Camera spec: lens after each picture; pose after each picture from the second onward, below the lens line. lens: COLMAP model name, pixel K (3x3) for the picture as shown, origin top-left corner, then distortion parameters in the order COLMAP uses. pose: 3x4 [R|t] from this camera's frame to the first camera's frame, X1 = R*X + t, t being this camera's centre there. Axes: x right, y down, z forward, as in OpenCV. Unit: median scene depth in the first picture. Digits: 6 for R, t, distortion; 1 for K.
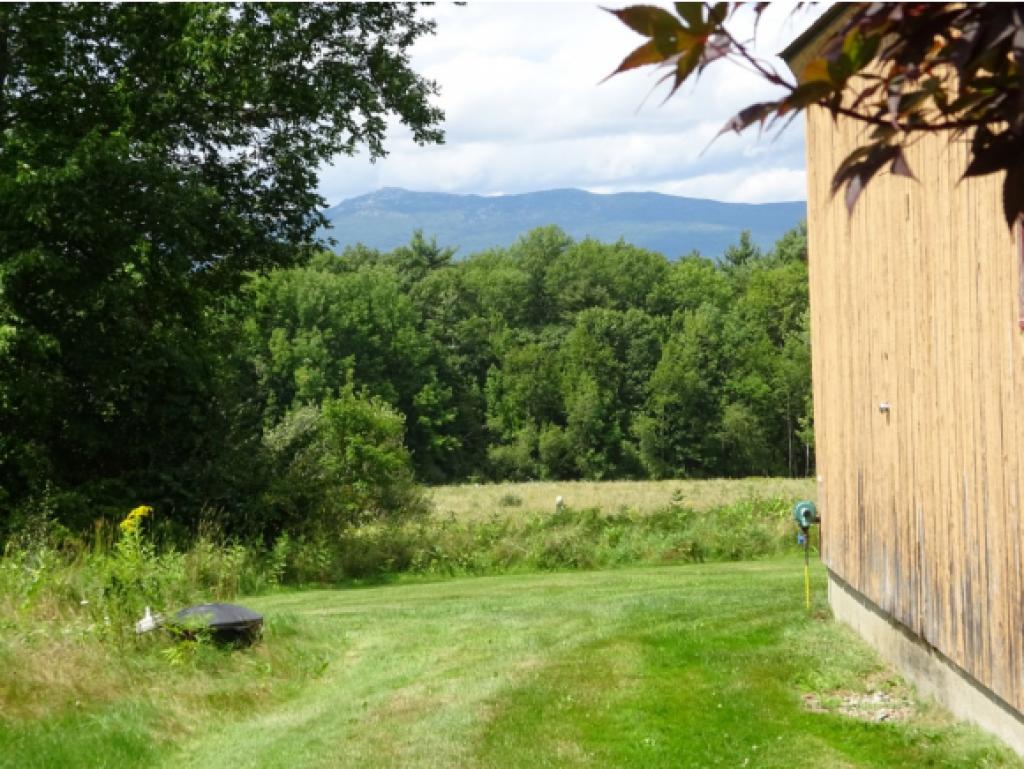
lens RADIAL K [[2175.2, 0, 512.0], [0, 2175.2, 384.5], [0, 0, 1]] dist [0.519418, 0.080971]
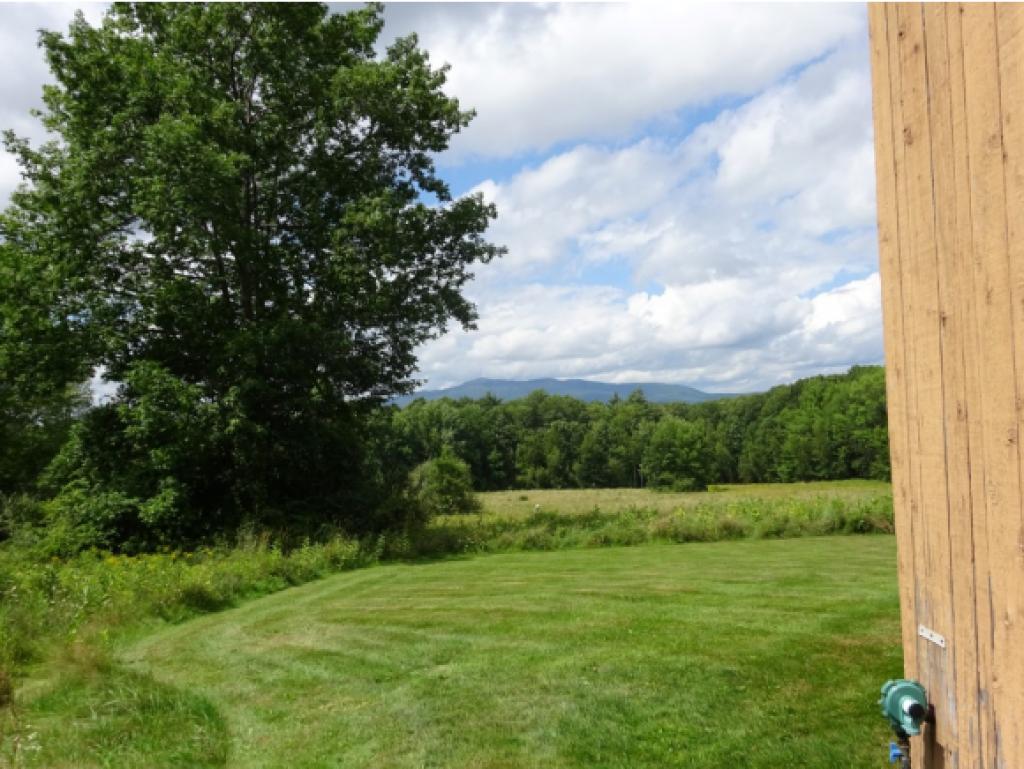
lens RADIAL K [[824.4, 0, 512.0], [0, 824.4, 384.5], [0, 0, 1]] dist [0.053023, 0.000268]
pose [[0.999835, -0.002636, -0.017979, 0.009010], [0.001180, 0.996754, -0.080503, 0.000083], [0.018133, 0.080468, 0.996592, 0.156042]]
